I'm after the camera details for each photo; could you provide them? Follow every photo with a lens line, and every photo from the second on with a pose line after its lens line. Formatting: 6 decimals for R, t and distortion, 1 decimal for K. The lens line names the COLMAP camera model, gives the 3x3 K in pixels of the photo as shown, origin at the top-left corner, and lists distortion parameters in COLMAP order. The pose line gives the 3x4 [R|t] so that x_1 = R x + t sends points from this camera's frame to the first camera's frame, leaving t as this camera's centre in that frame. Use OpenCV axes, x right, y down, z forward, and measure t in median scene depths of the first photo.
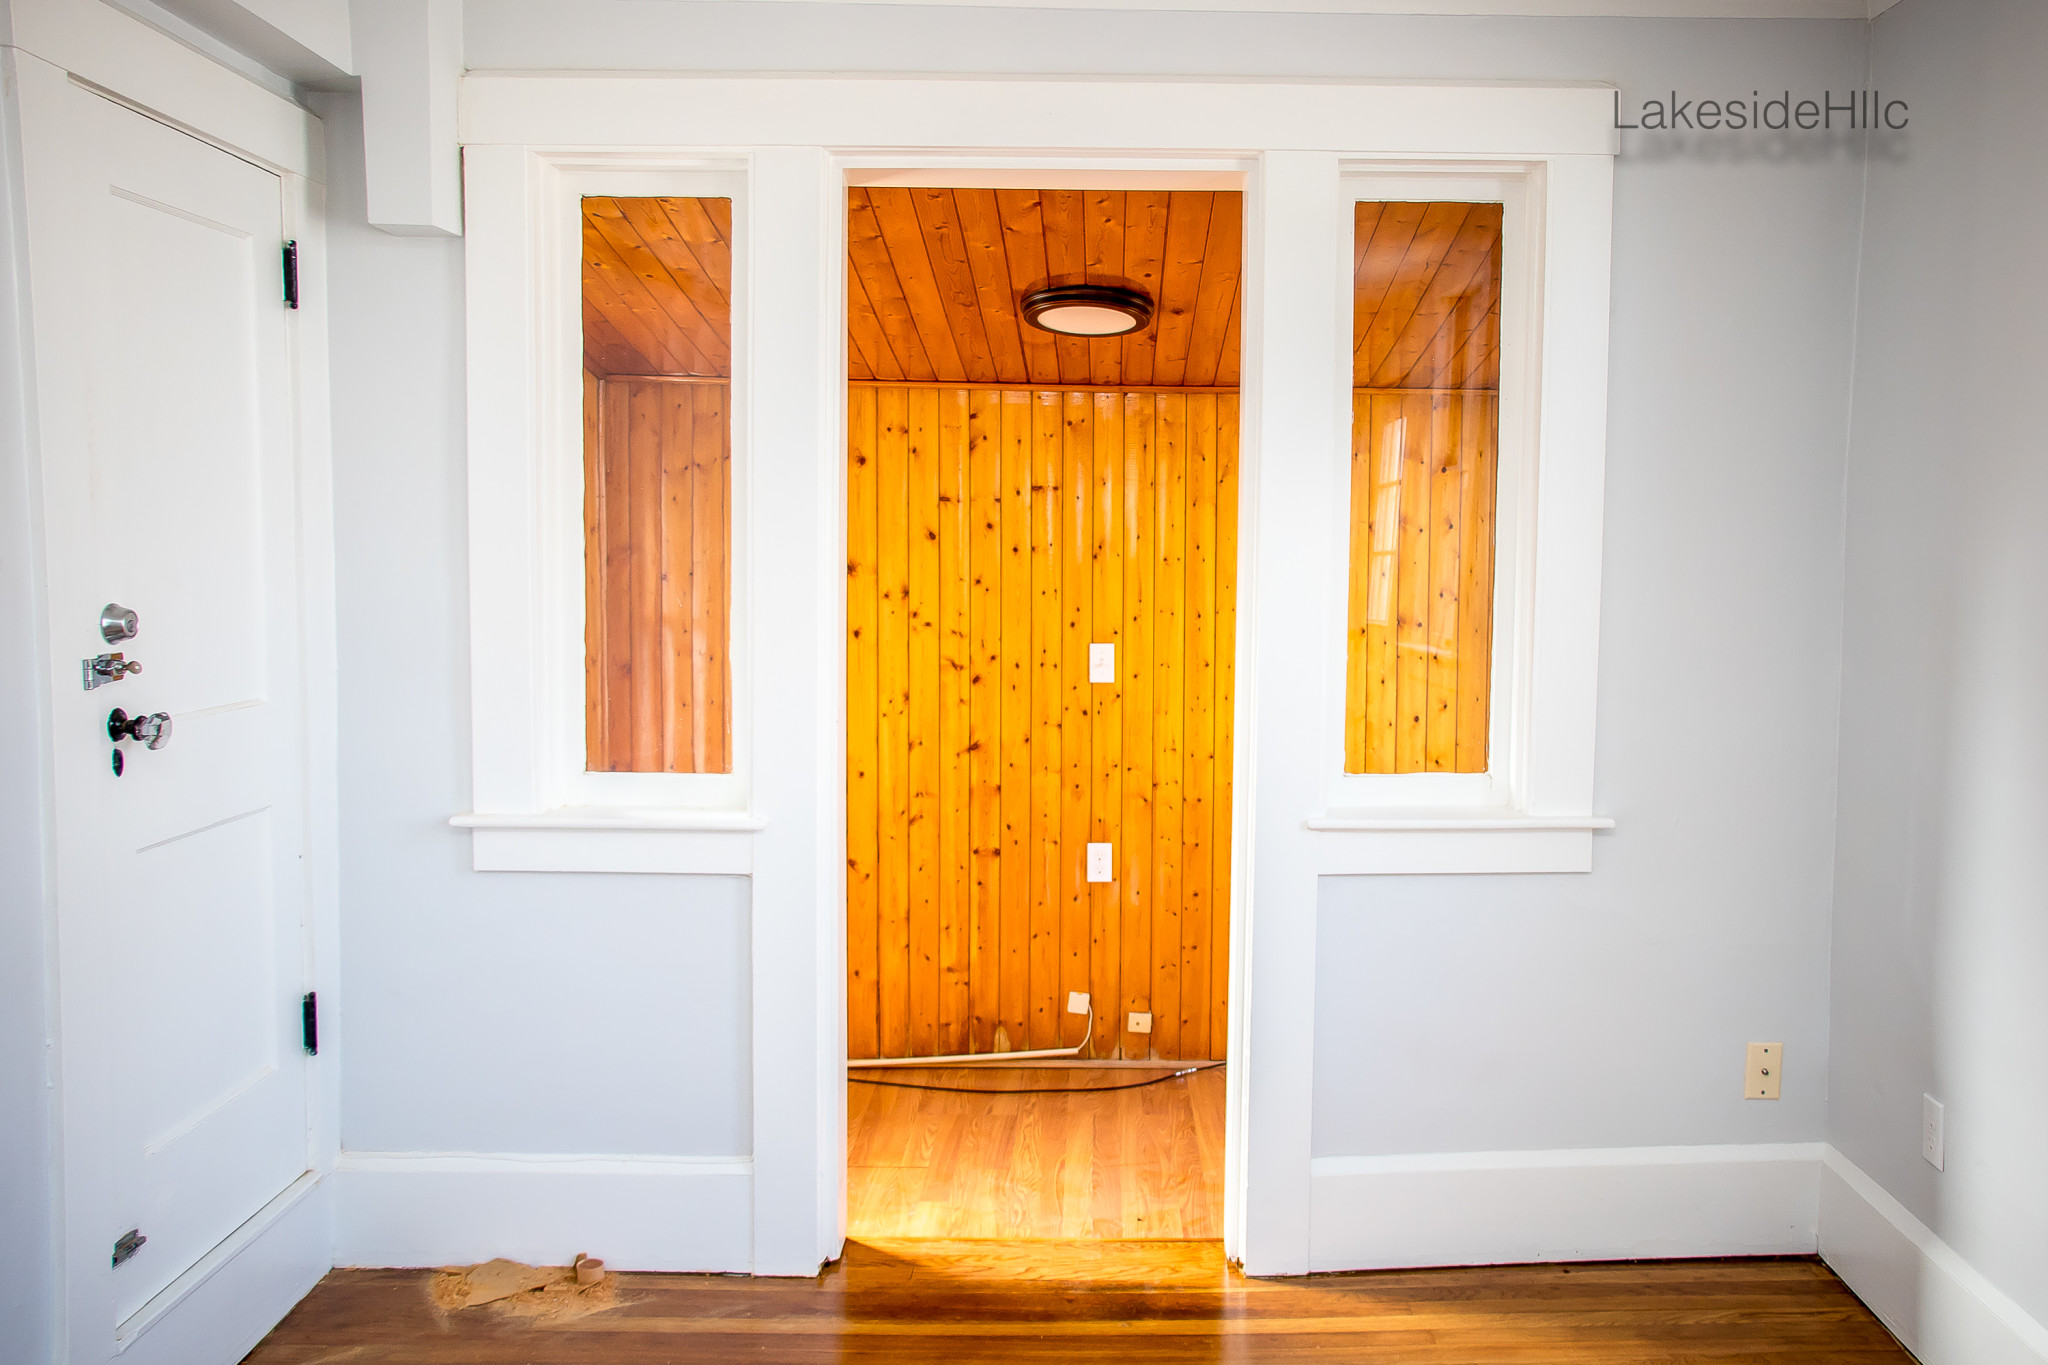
lens RADIAL K [[1781.2, 0, 1115.4], [0, 1781.2, 663.9], [0, 0, 1]] dist [-0.078815, 0.157424]
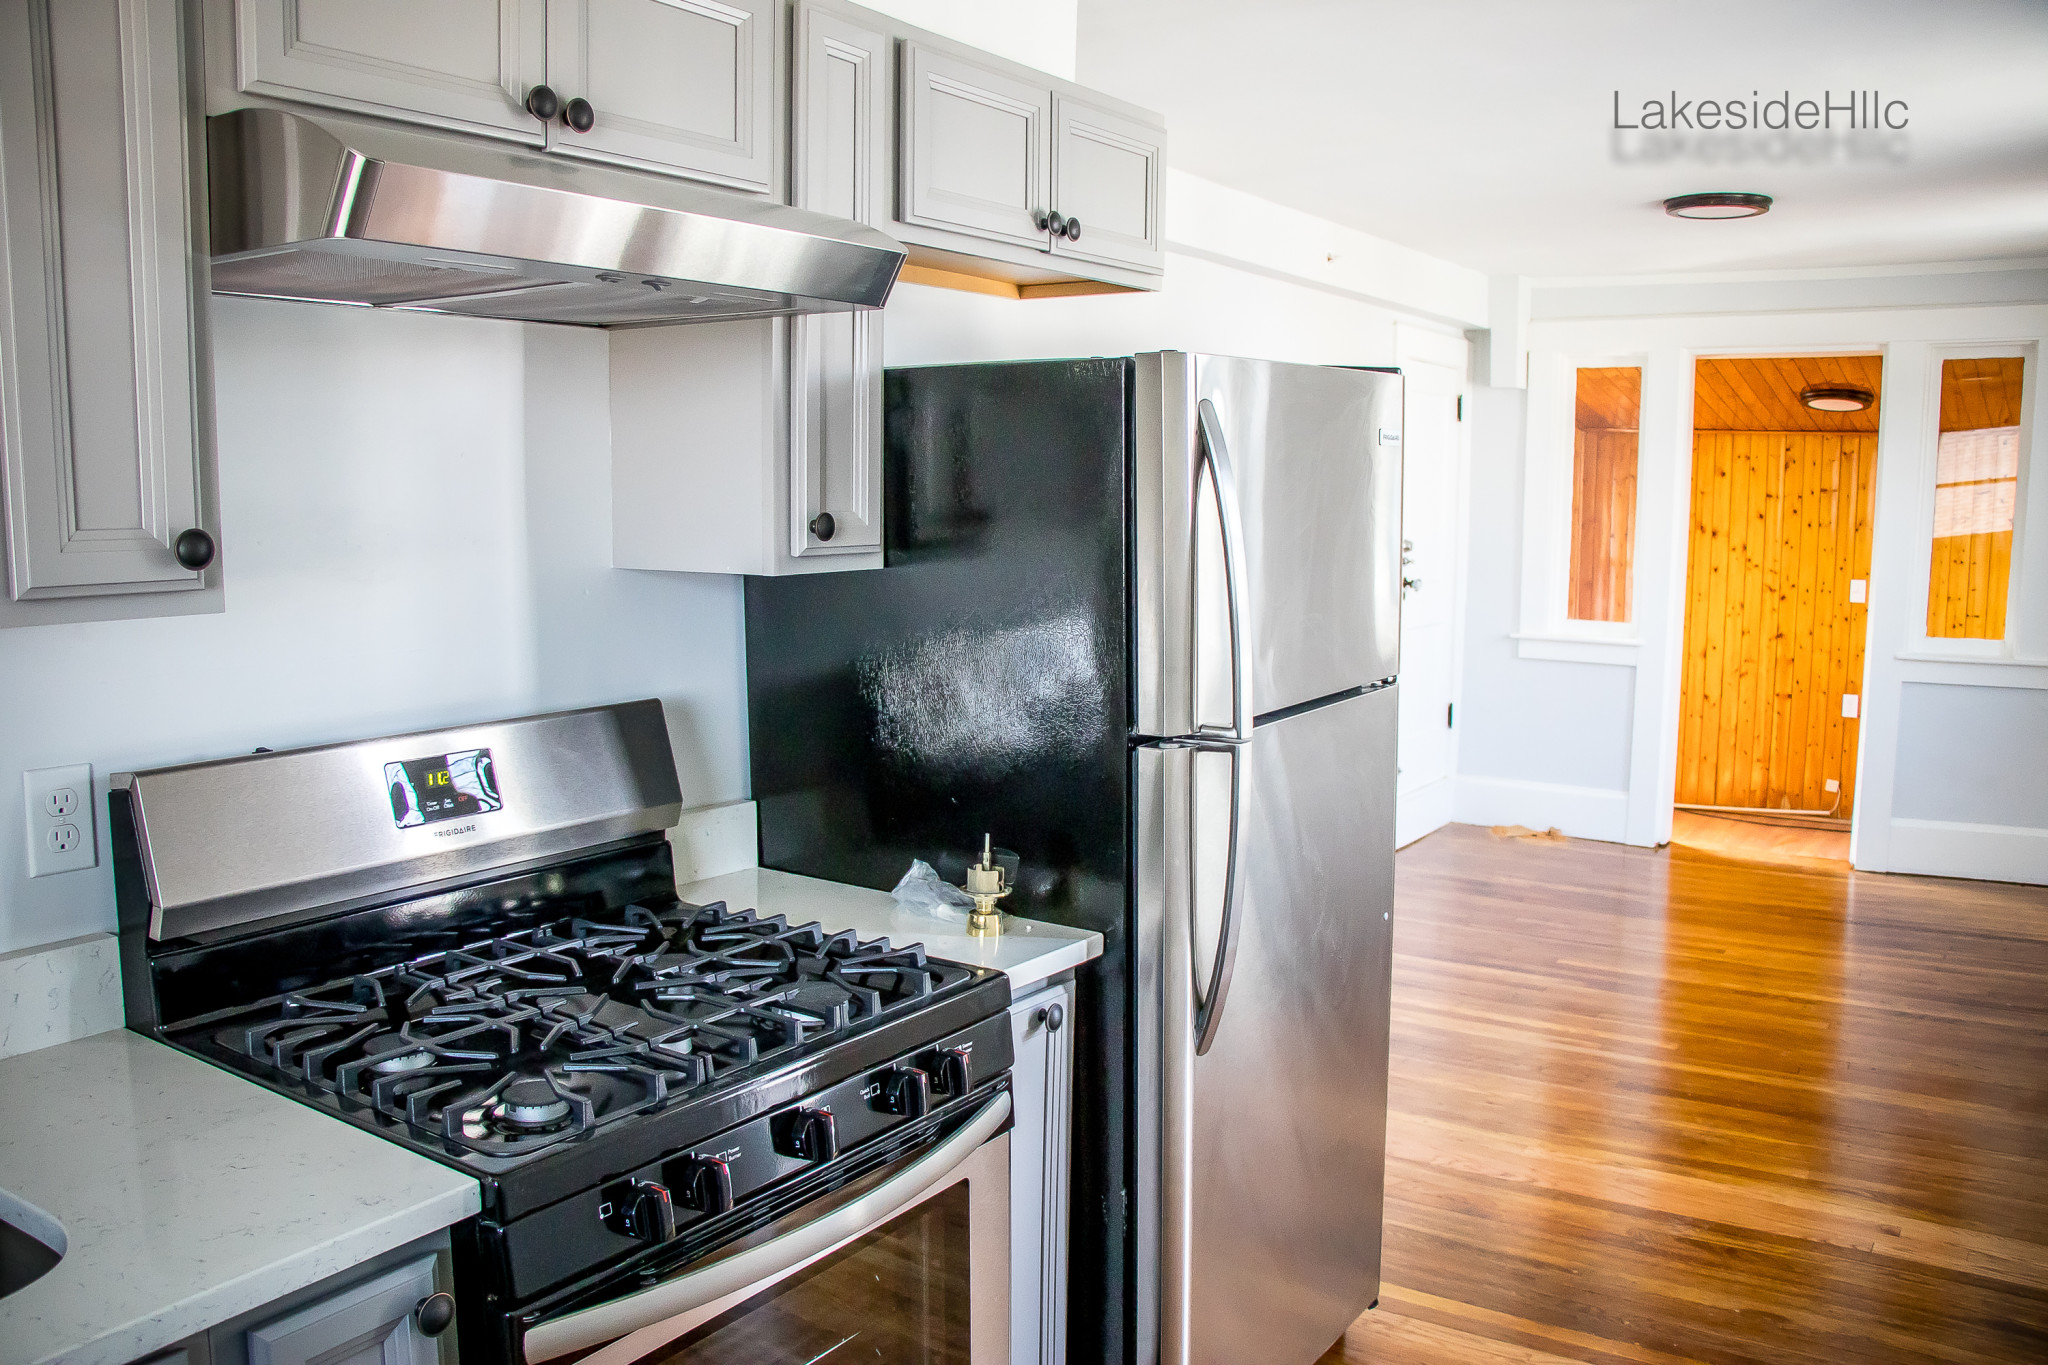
lens RADIAL K [[1678.4, 0, 1012.5], [0, 1678.4, 691.6], [0, 0, 1]] dist [-0.179739, 0.134831]
pose [[0.818840, 0.066048, -0.570210, 0.226115], [-0.041669, 0.997577, 0.055712, 0.045133], [0.572508, -0.021859, 0.819608, -0.786167]]
